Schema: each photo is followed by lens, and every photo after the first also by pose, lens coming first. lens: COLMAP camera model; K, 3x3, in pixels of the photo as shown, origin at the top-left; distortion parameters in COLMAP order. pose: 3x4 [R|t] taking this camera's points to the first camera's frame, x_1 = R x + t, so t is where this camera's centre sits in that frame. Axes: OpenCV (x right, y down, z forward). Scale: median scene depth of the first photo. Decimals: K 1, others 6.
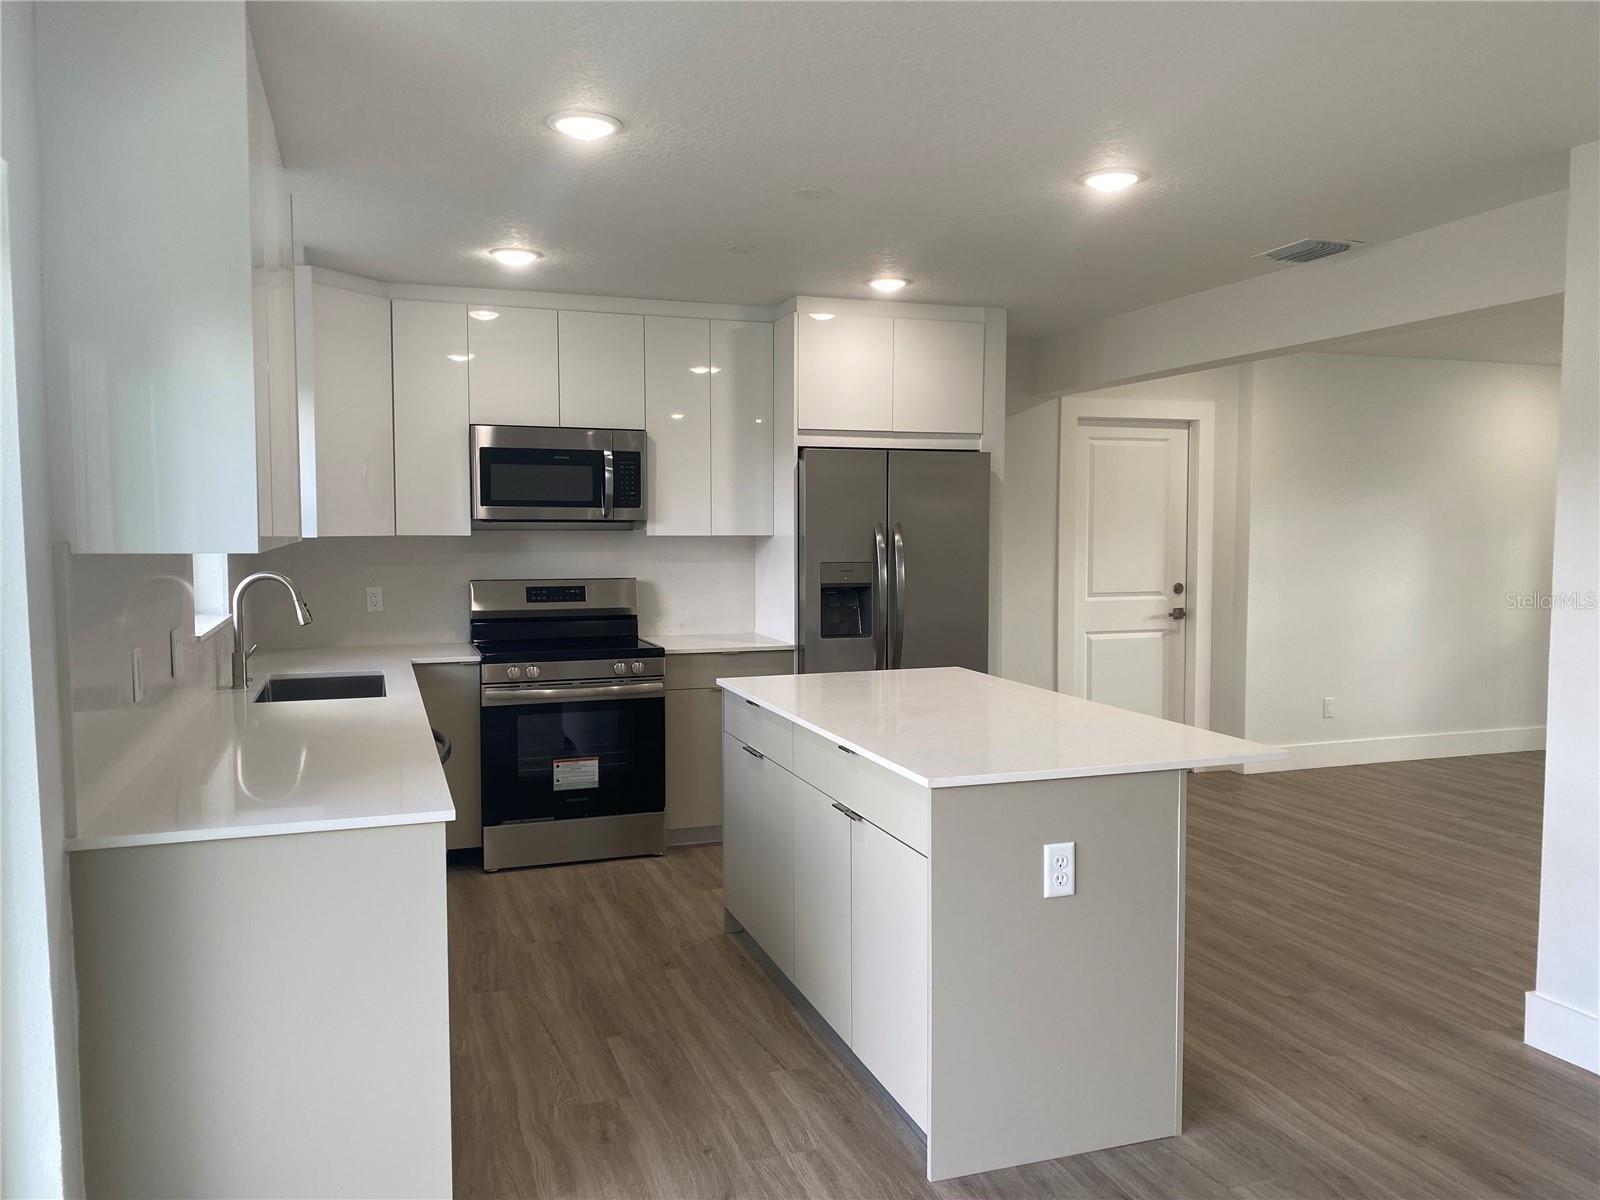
lens RADIAL K [[1226.1, 0, 793.5], [0, 1226.1, 603.0], [0, 0, 1]] dist [0.097460, -0.150638]
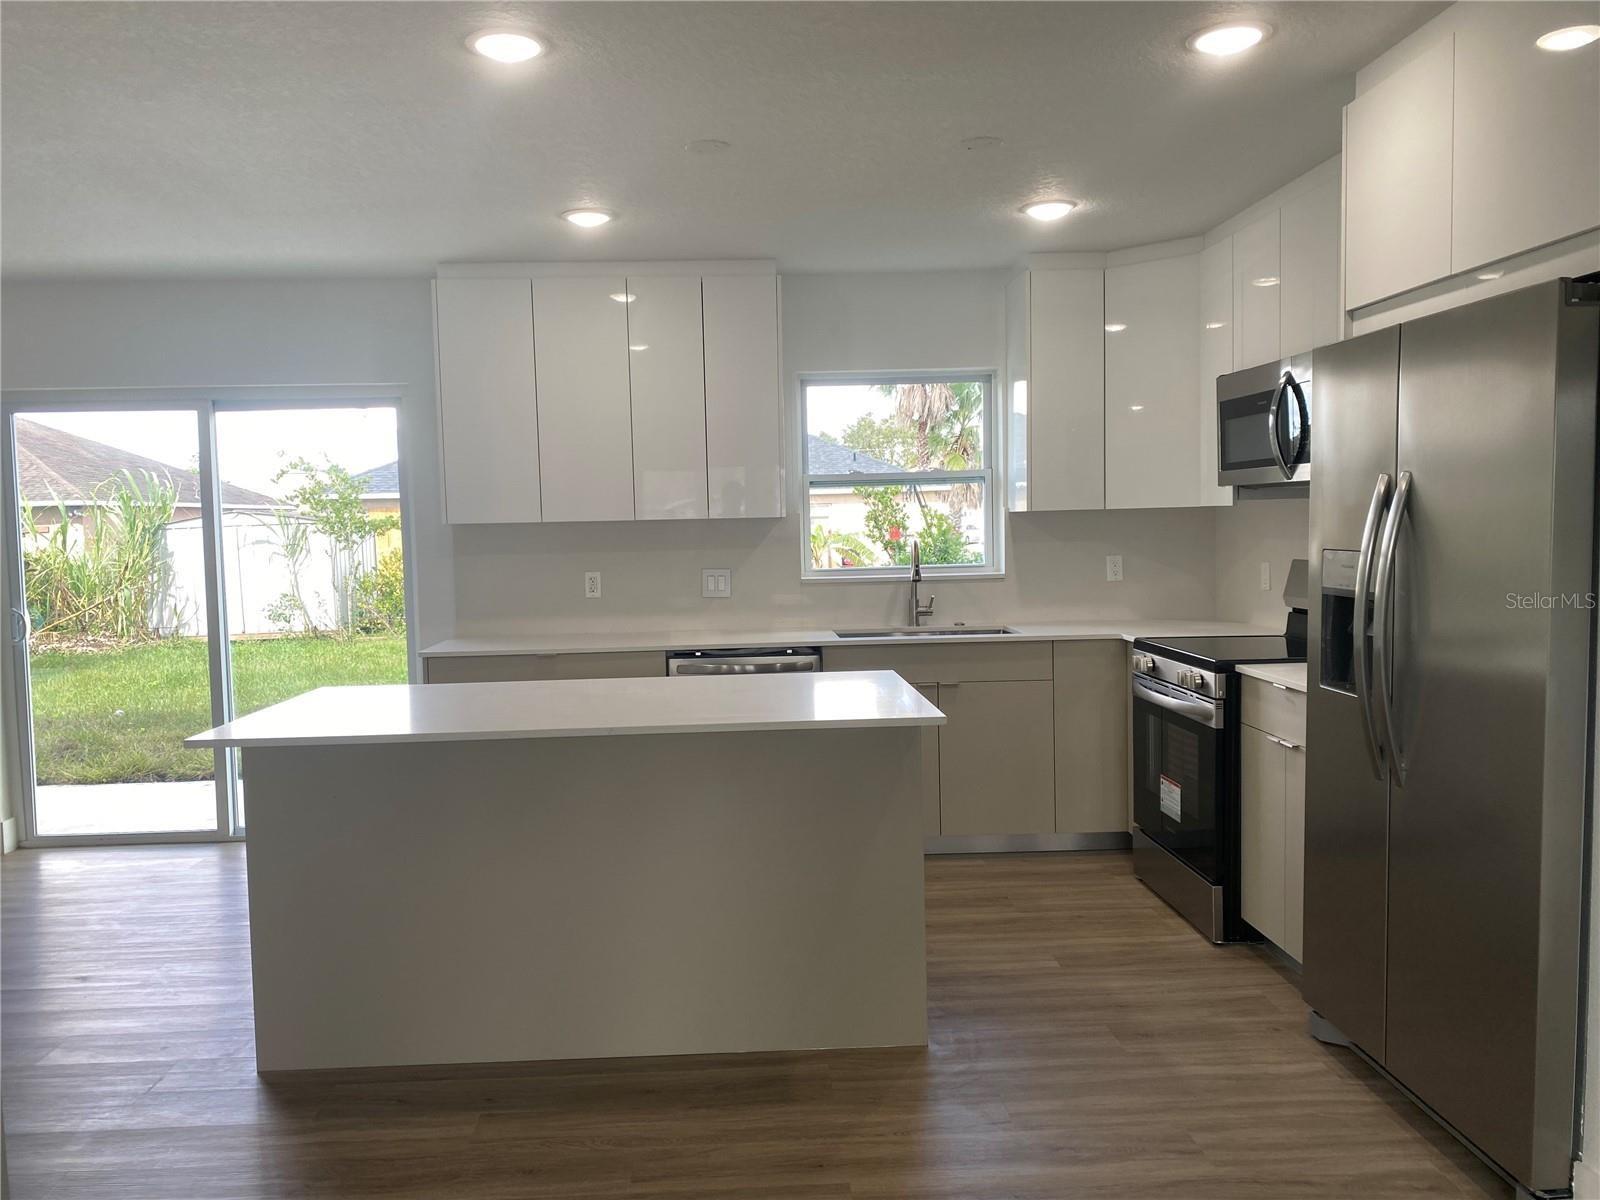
lens RADIAL K [[1226.1, 0, 793.5], [0, 1226.1, 603.0], [0, 0, 1]] dist [0.097460, -0.150638]
pose [[-0.298970, 0.062158, -0.952236, 0.644593], [-0.044052, 0.995914, 0.078840, -0.040663], [0.953245, 0.065518, -0.295010, 0.963595]]
